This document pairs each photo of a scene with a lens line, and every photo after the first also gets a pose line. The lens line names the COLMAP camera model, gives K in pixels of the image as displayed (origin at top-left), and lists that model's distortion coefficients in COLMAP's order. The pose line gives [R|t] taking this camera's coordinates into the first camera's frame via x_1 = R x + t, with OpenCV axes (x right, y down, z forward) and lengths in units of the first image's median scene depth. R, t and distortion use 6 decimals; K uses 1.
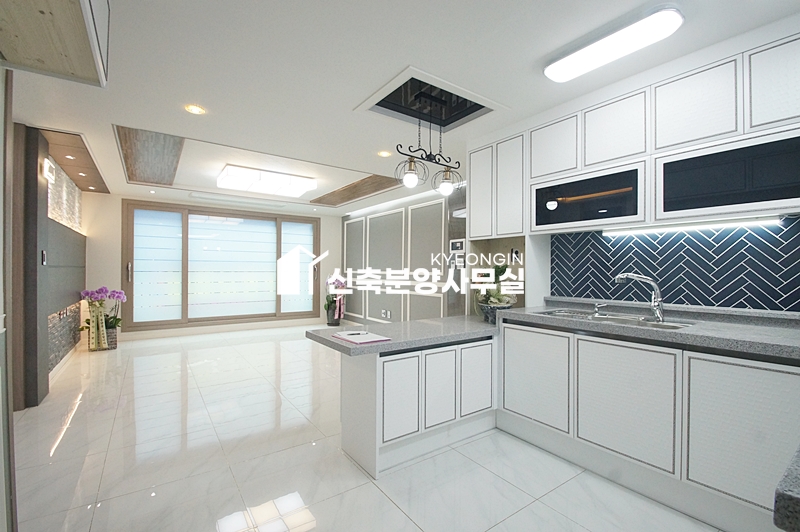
lens RADIAL K [[356.6, 0, 399.5], [0, 356.6, 271.2], [0, 0, 1]] dist [0.003513, -0.009534]
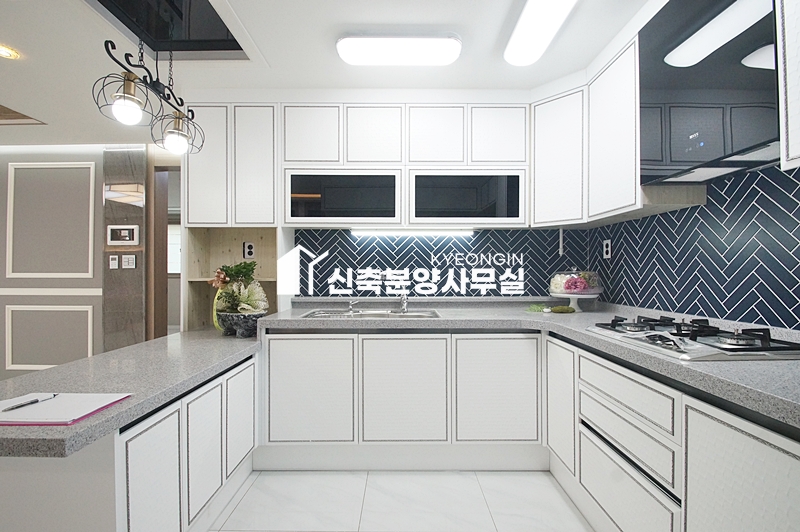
lens RADIAL K [[356.6, 0, 402.8], [0, 356.6, 271.8], [0, 0, 1]] dist [0.003513, -0.009534]
pose [[0.570217, -0.003661, 0.821486, -0.176079], [0.005242, 0.999986, 0.000818, 0.007191], [-0.821477, 0.003840, 0.570228, 0.281290]]
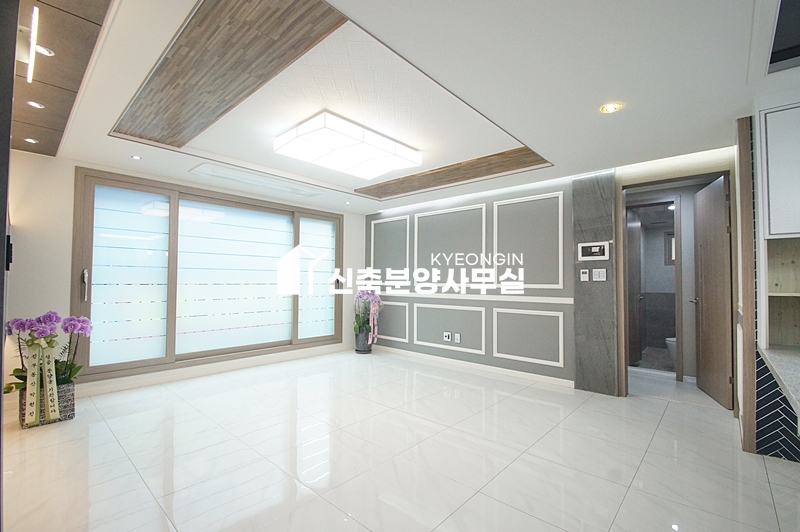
lens RADIAL K [[356.8, 0, 397.6], [0, 356.8, 272.4], [0, 0, 1]] dist [-0.007040, -0.001340]
pose [[0.975638, 0.004447, 0.219340, -0.777279], [0.001584, 0.999626, -0.027310, -0.005000], [-0.219379, 0.026993, 0.975266, 0.599835]]
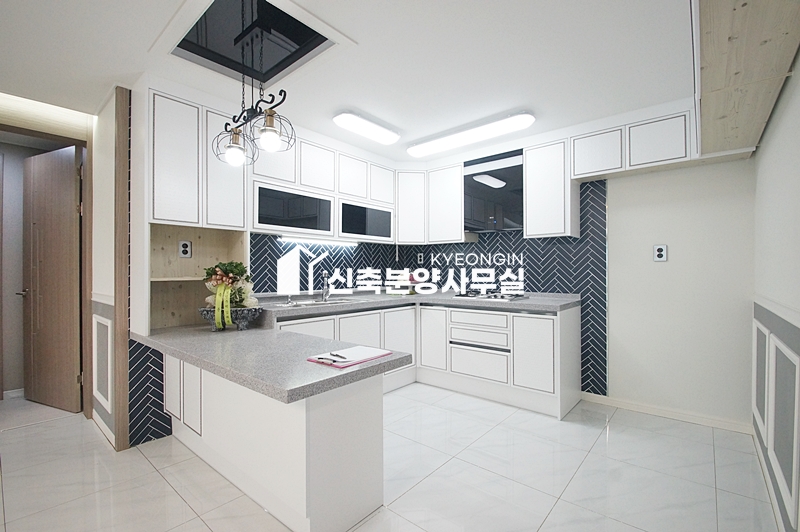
lens RADIAL K [[356.6, 0, 401.9], [0, 356.6, 270.9], [0, 0, 1]] dist [0.003513, -0.009534]
pose [[-0.254836, -0.002816, 0.966980, -0.687589], [0.003379, 0.999987, 0.003803, 0.003600], [-0.966978, 0.004236, -0.254823, 0.865534]]
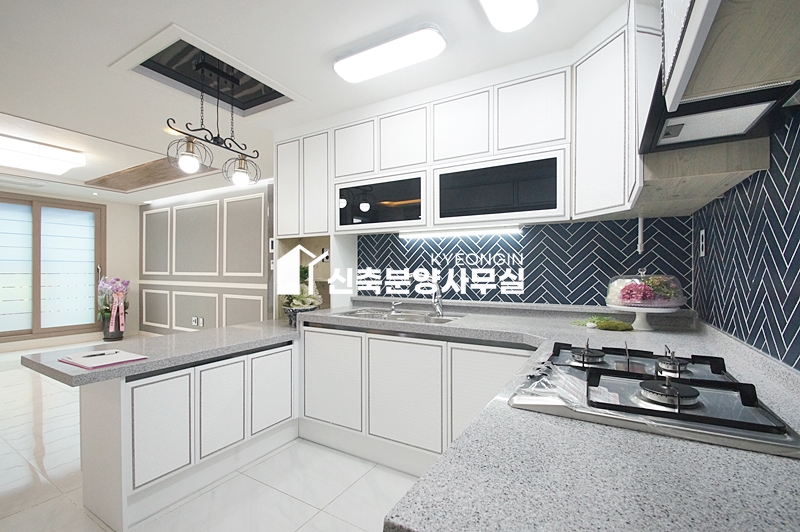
lens RADIAL K [[356.6, 0, 401.9], [0, 356.6, 271.5], [0, 0, 1]] dist [0.003513, -0.009534]
pose [[0.908936, -0.005651, 0.416898, 0.125579], [0.005016, 0.999984, 0.002619, -0.001540], [-0.416907, -0.000289, 0.908949, 0.026151]]
